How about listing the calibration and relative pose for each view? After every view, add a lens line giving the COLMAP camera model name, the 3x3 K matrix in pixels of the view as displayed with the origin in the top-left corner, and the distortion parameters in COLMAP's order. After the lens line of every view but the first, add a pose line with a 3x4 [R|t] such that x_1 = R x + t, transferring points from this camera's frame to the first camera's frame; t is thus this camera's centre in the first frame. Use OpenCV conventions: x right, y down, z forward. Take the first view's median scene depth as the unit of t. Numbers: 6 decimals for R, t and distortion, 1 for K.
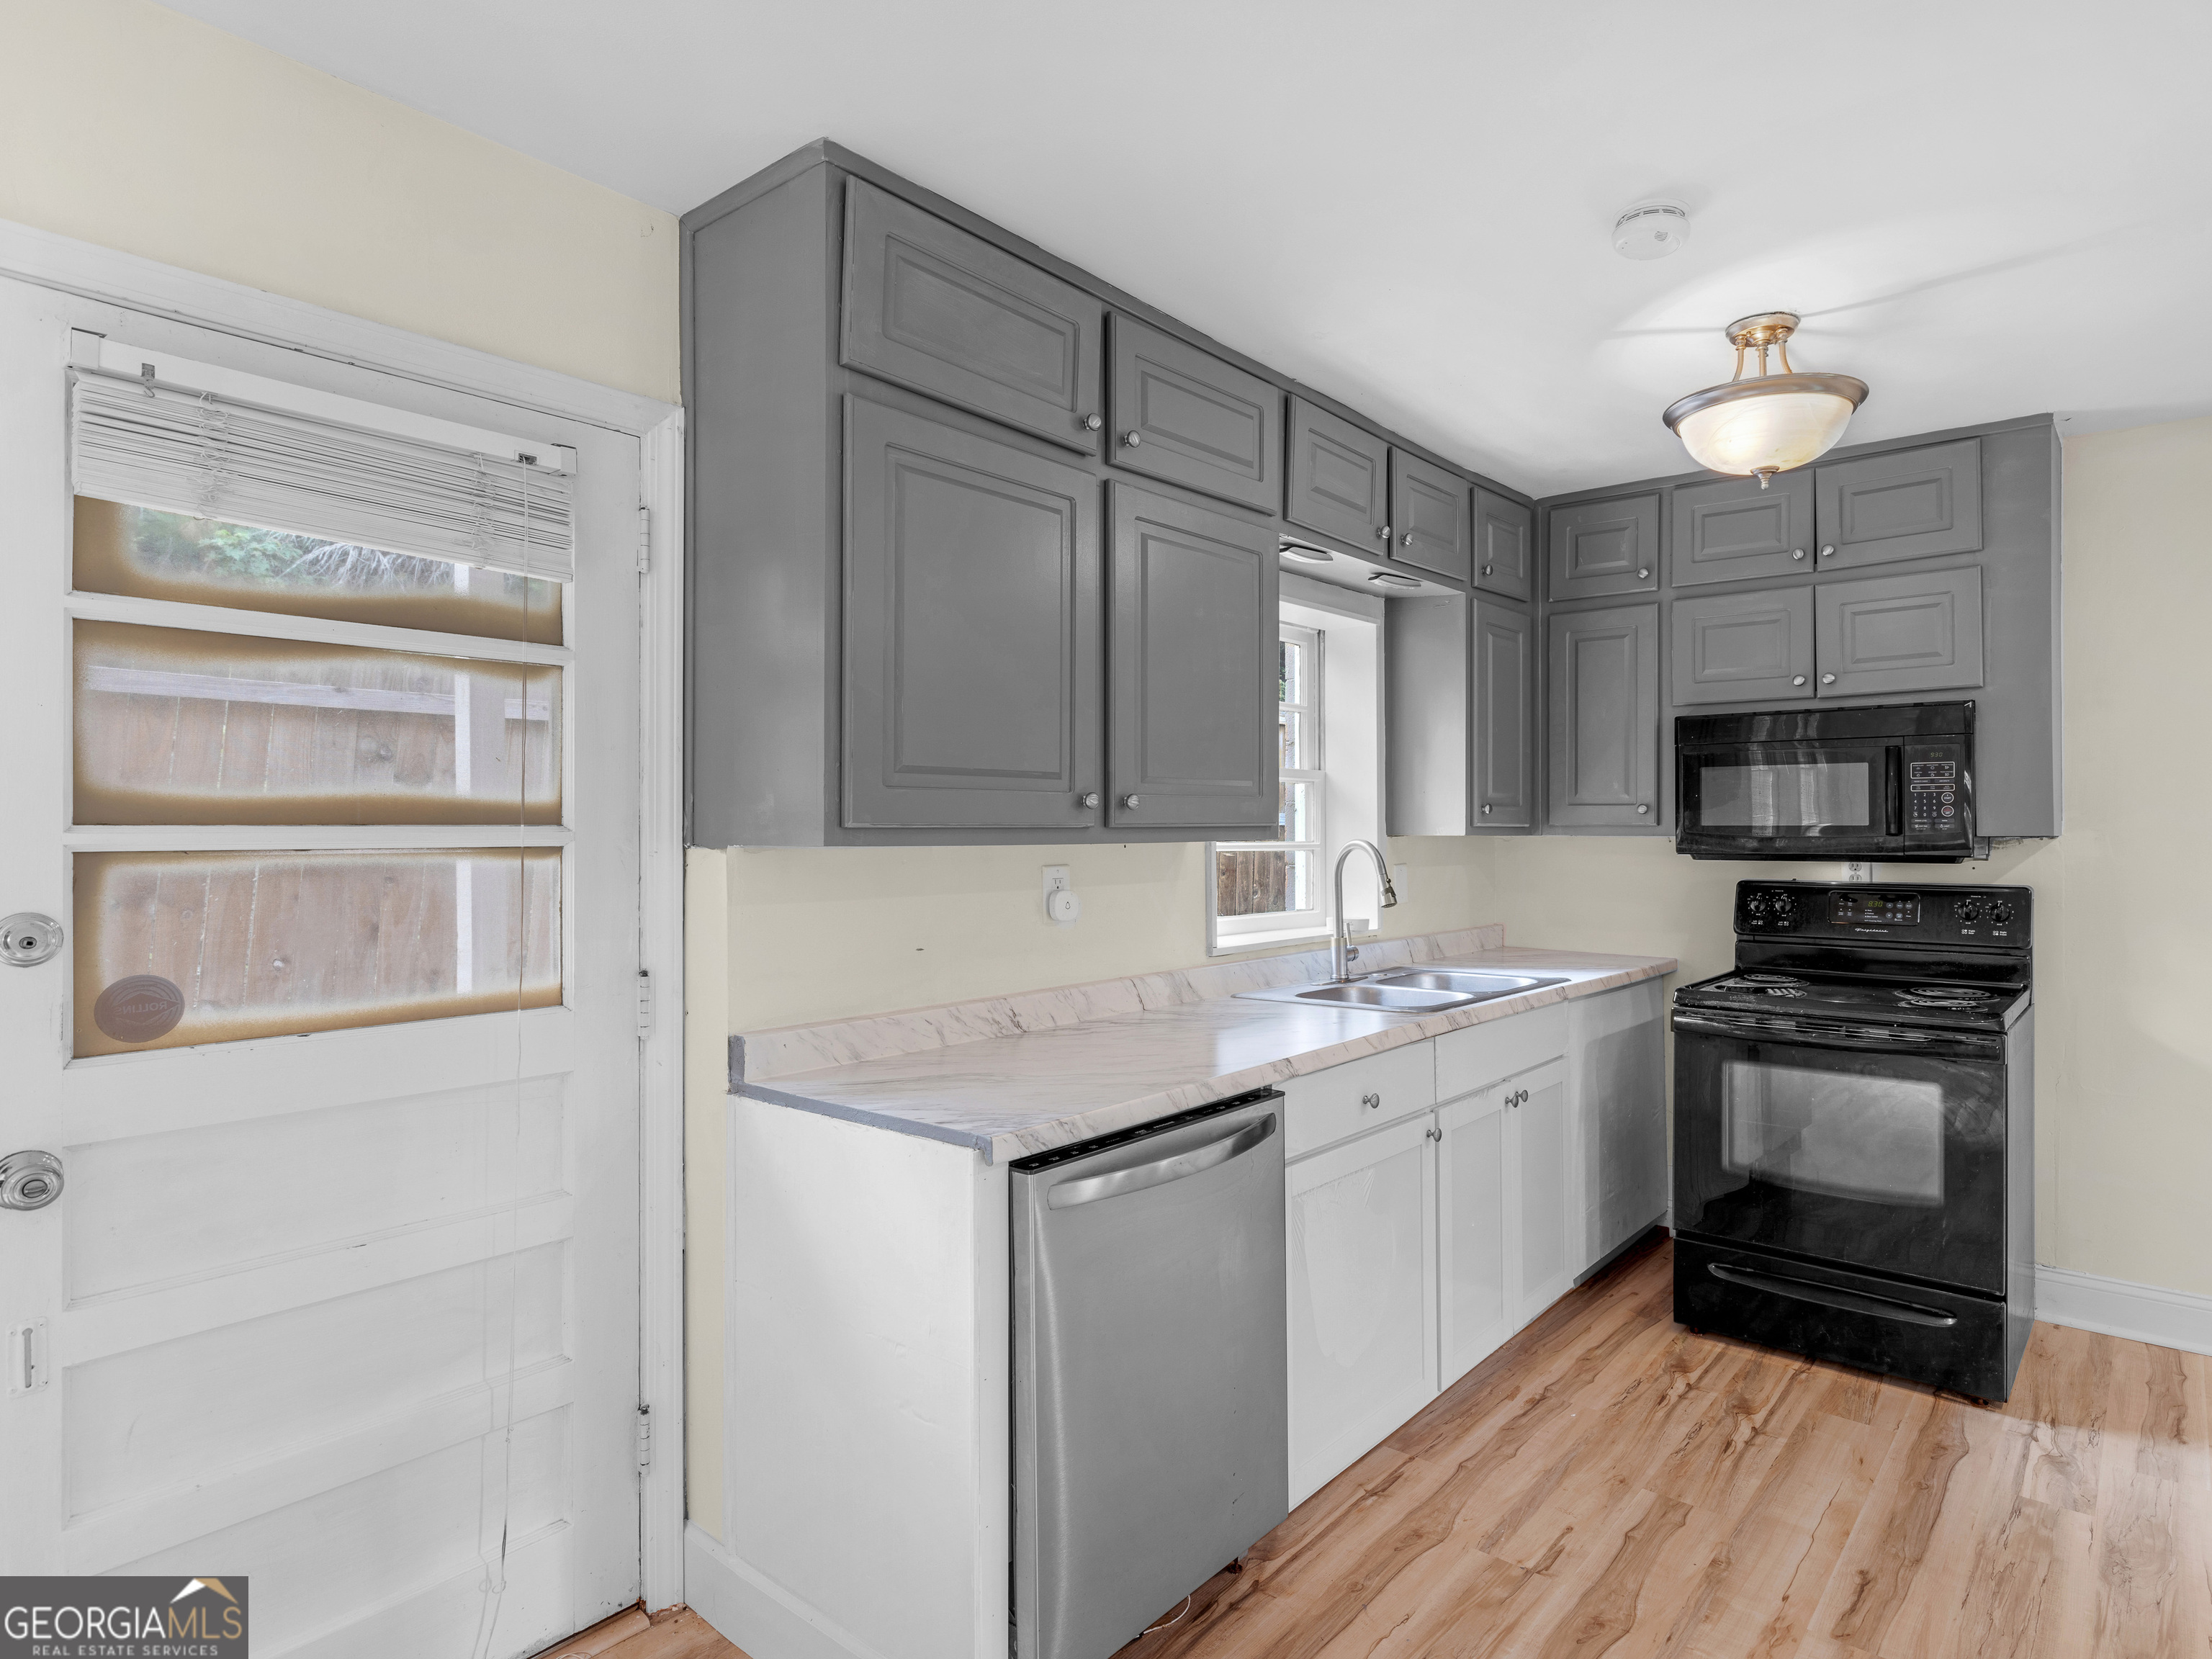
lens RADIAL K [[1208.0, 0, 1216.7], [0, 1208.0, 817.2], [0, 0, 1]] dist [-0.004880, 0.001017]
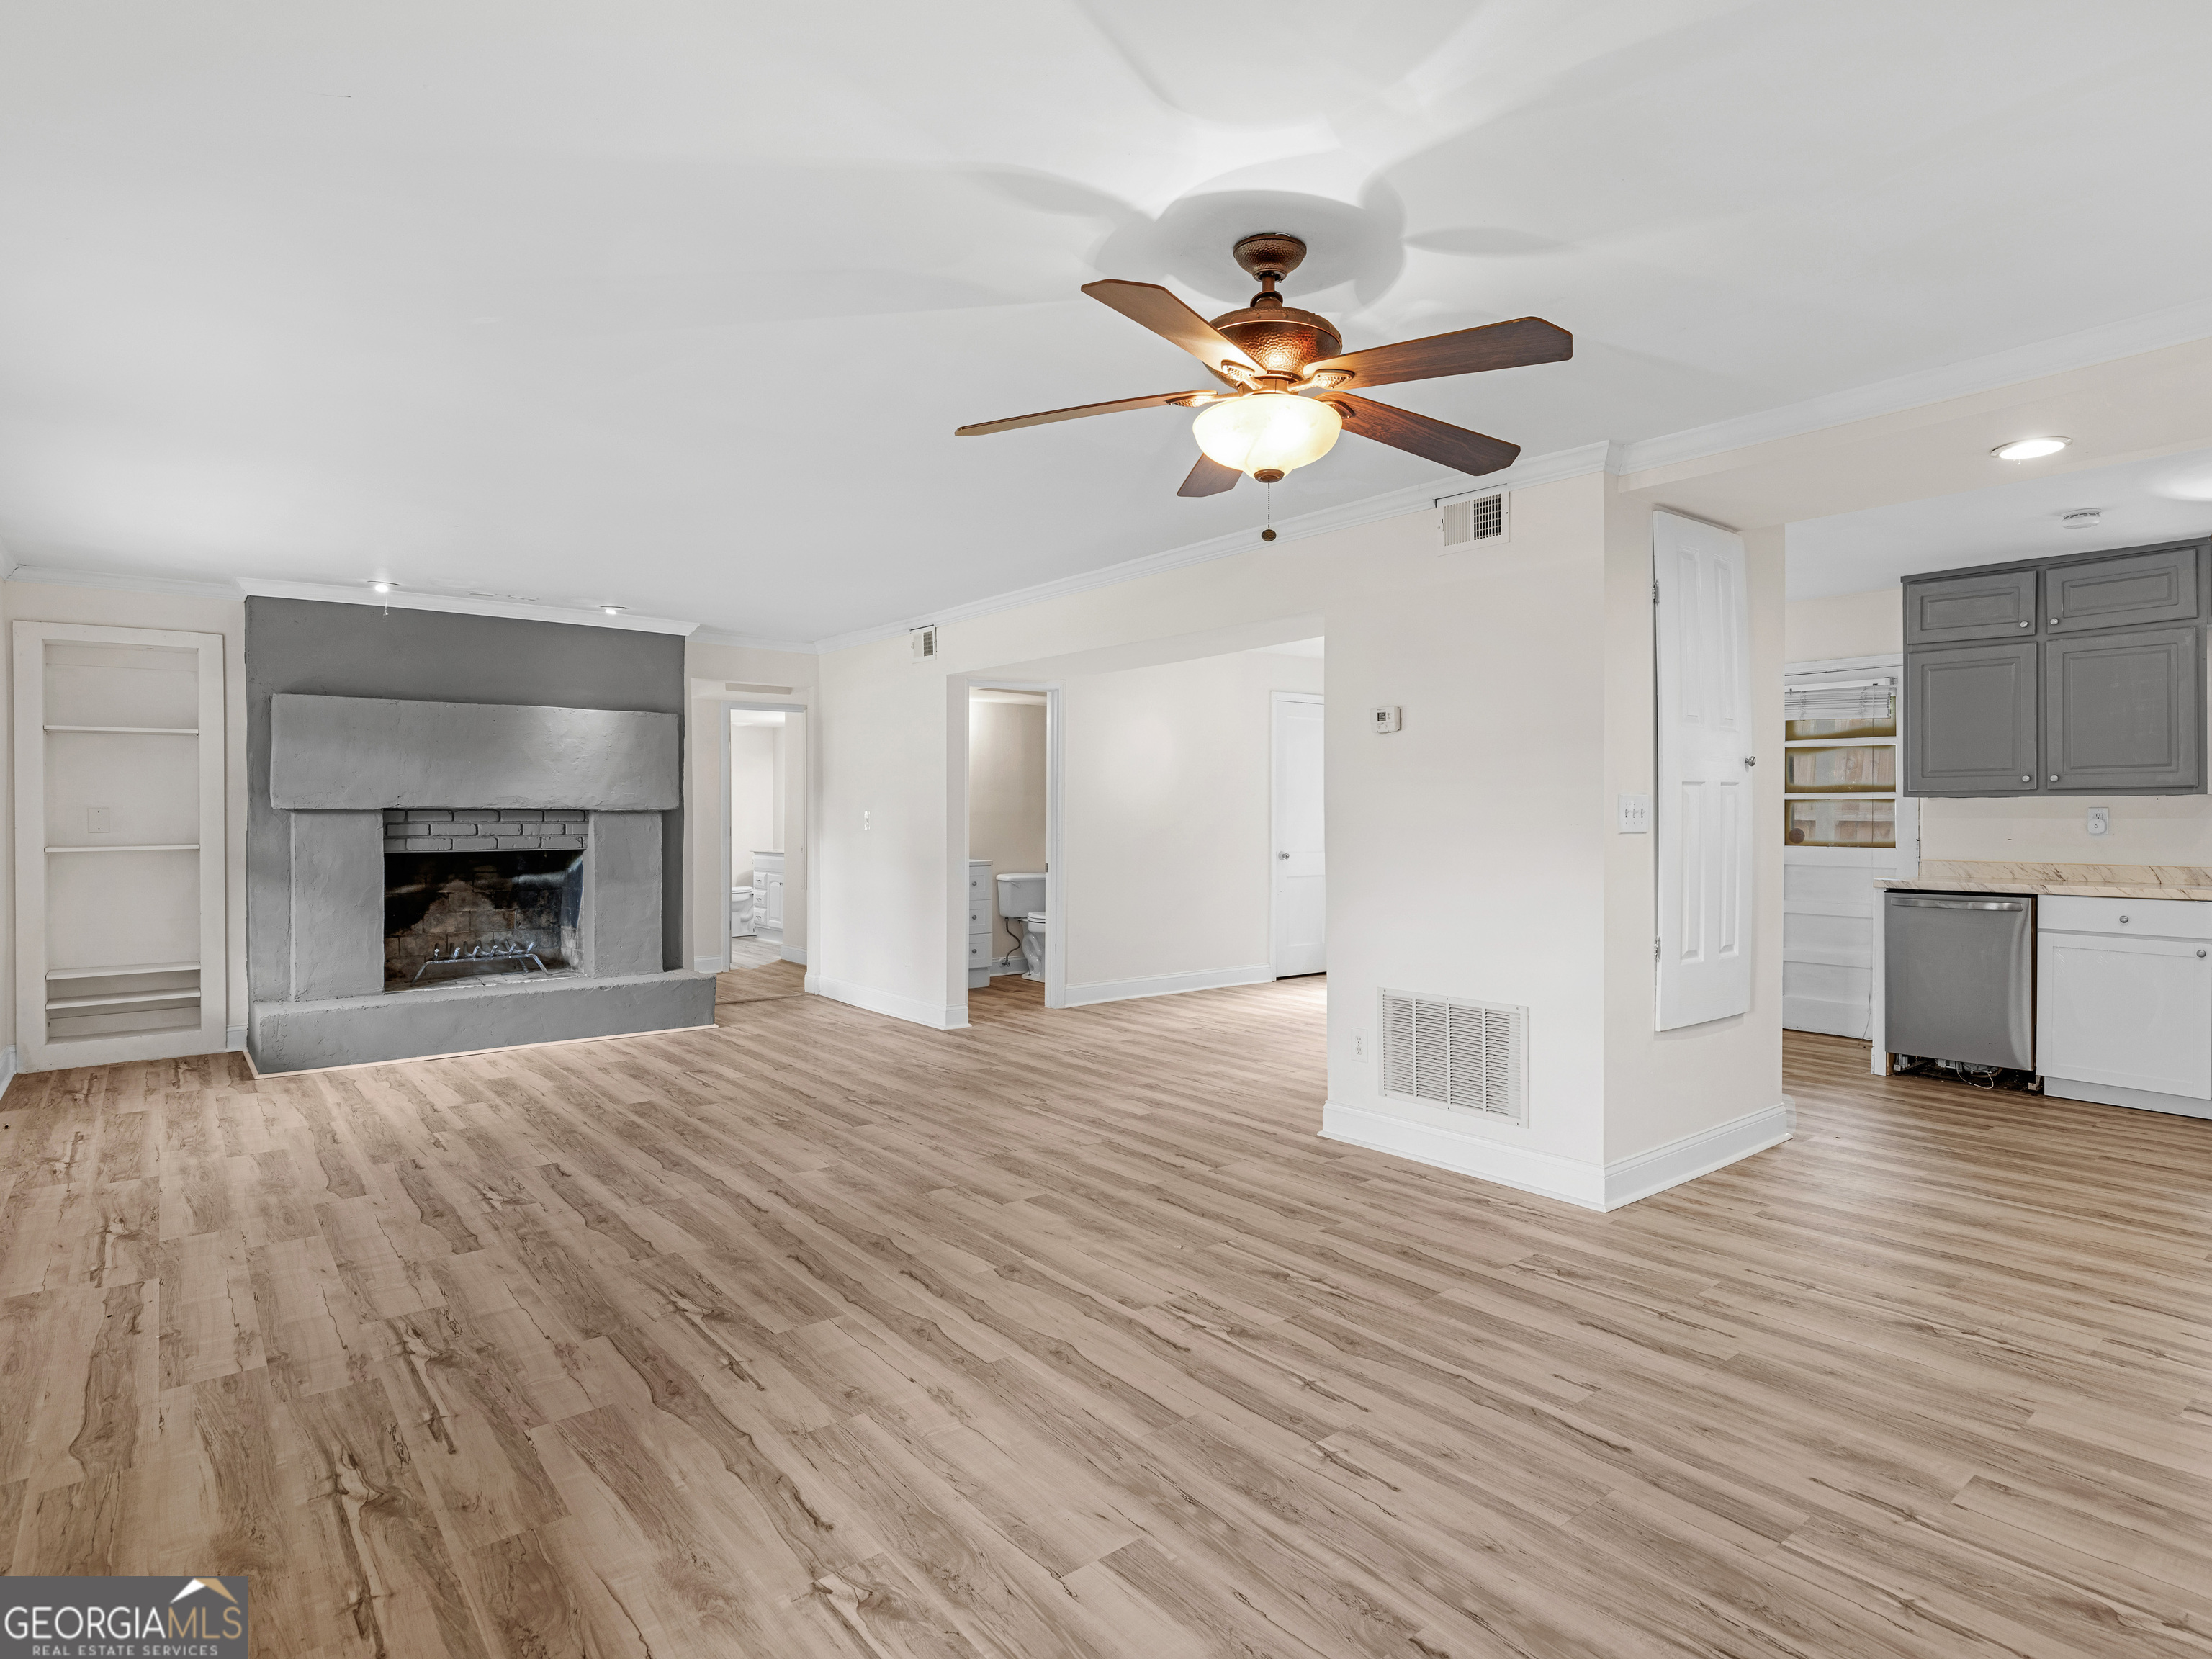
lens RADIAL K [[1284.2, 0, 1230.3], [0, 1284.2, 814.7], [0, 0, 1]] dist [0.010369, -0.006046]
pose [[-0.190561, -0.000332, -0.981675, 2.391720], [0.008612, 0.999961, -0.002010, 0.044087], [0.981638, -0.008837, -0.190551, -0.075443]]
